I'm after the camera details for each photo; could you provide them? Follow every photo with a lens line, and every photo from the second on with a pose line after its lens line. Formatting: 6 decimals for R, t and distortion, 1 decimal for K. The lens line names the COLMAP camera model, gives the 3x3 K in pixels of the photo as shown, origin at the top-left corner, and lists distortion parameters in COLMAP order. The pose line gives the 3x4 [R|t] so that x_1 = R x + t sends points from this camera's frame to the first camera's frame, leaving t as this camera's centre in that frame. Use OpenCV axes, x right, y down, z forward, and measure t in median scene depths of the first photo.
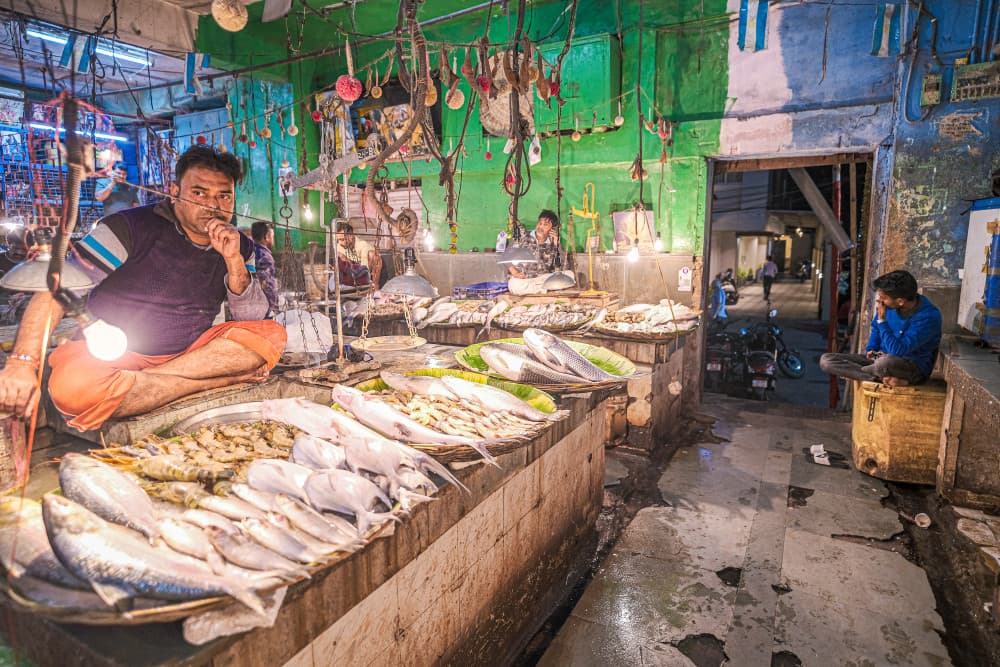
lens RADIAL K [[594.5, 0, 500.0], [0, 594.5, 333.5], [0, 0, 1]] dist [-0.000745, -0.000236]
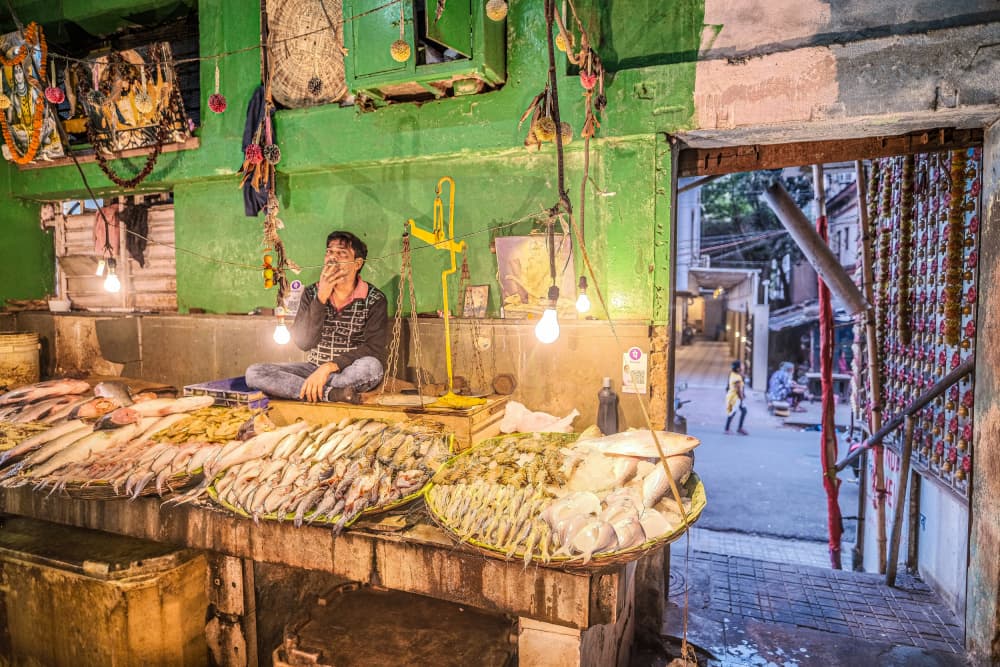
lens RADIAL K [[594.5, 0, 500.0], [0, 594.5, 333.5], [0, 0, 1]] dist [-0.000745, -0.000236]
pose [[0.990944, -0.001799, 0.134267, 0.135403], [0.015383, 0.994848, -0.100209, -0.078098], [-0.133395, 0.101367, 0.985865, 0.539806]]
